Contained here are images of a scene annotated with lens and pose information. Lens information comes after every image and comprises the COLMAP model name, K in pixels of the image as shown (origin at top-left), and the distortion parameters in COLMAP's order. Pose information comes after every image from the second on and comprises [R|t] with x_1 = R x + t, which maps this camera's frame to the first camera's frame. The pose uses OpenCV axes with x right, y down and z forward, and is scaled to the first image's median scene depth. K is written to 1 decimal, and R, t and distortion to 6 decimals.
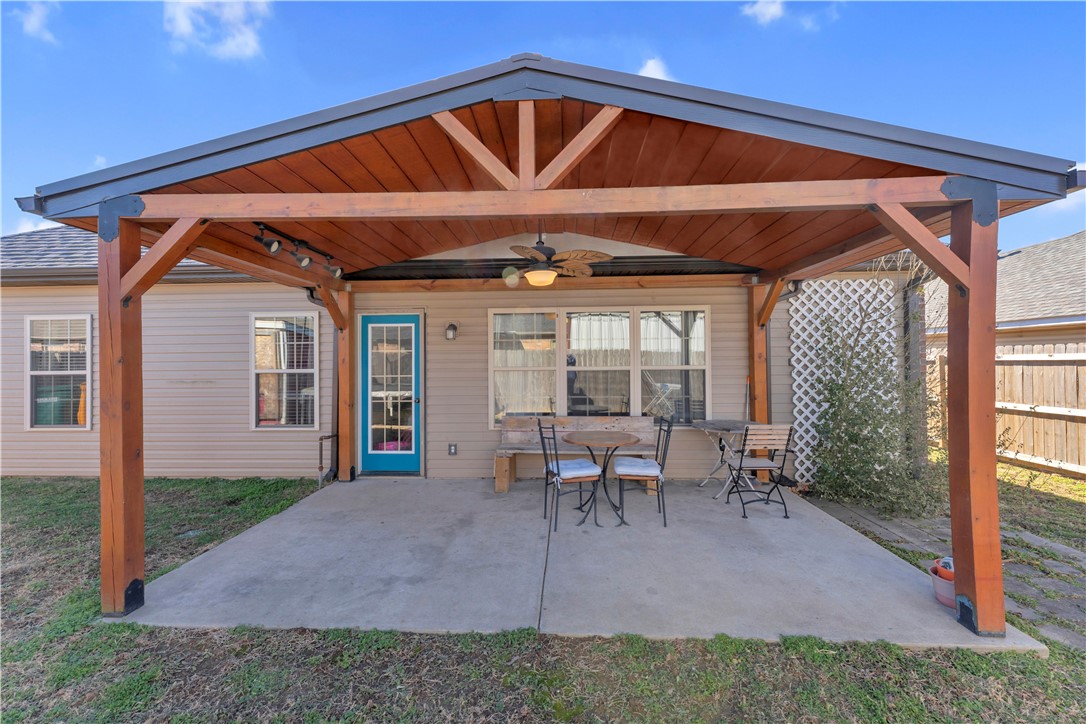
lens RADIAL K [[439.2, 0, 543.0], [0, 439.2, 362.0], [0, 0, 1]] dist [0.000040, 0.000078]
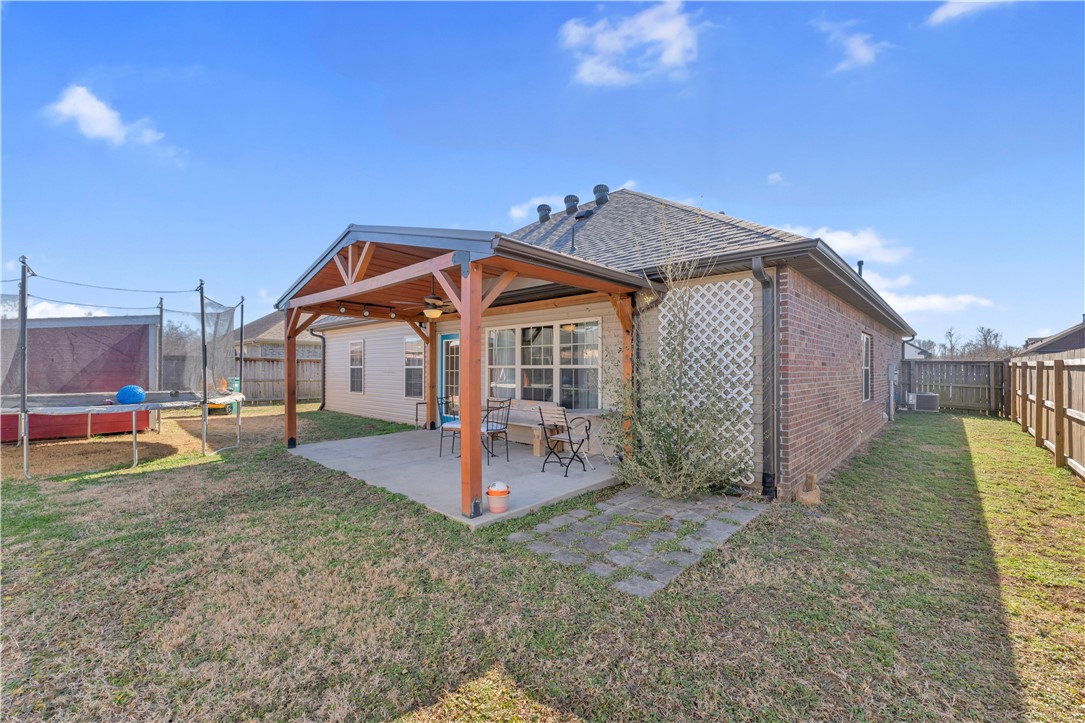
lens RADIAL K [[441.4, 0, 542.5], [0, 441.4, 361.5], [0, 0, 1]] dist [0.000424, 0.000009]
pose [[0.763268, 0.000413, -0.646082, 1.081087], [-0.014253, 0.999767, -0.016200, 0.021852], [0.645925, 0.021573, 0.763096, -0.060258]]
